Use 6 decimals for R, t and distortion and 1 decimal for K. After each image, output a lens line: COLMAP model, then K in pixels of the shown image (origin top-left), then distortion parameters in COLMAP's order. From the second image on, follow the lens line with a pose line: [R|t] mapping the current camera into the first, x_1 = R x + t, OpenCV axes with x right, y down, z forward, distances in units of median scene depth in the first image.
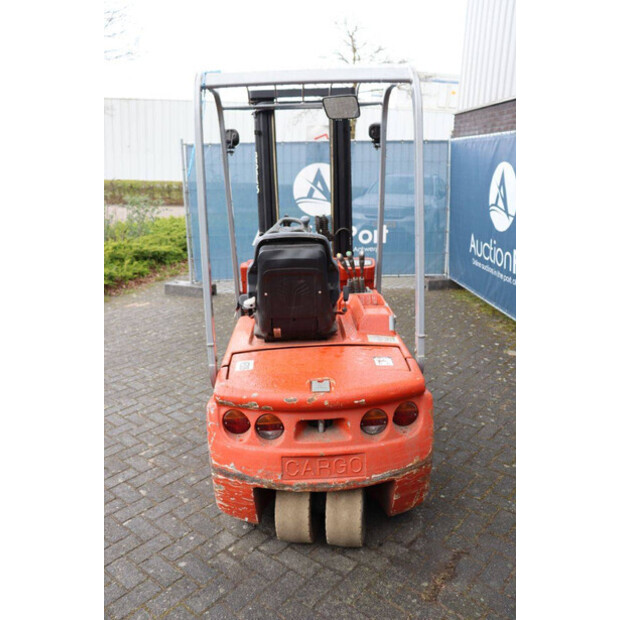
lens RADIAL K [[573.1, 0, 310.0], [0, 573.1, 310.0], [0, 0, 1]] dist [-0.096653, 0.012056]
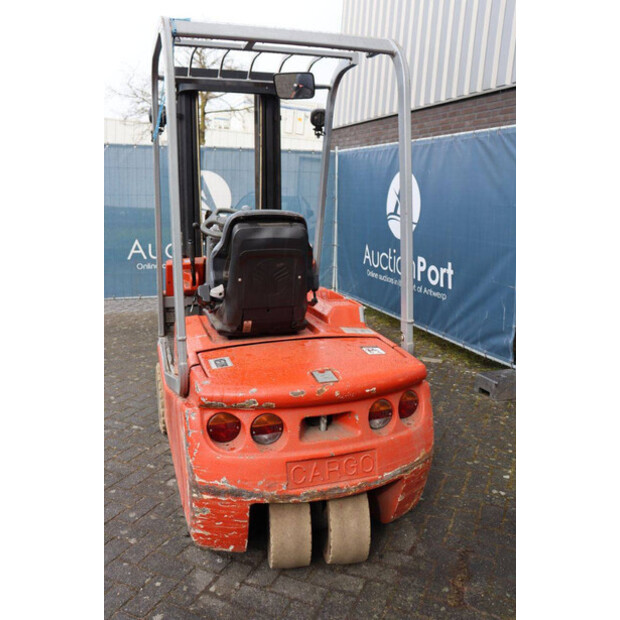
lens RADIAL K [[592.3, 0, 310.0], [0, 592.3, 310.0], [0, 0, 1]] dist [-0.069351, 0.003219]
pose [[0.953898, -0.022149, 0.299311, -0.261006], [0.042175, 0.997270, -0.060613, 0.081662], [-0.297151, 0.070442, 0.952228, 0.128110]]
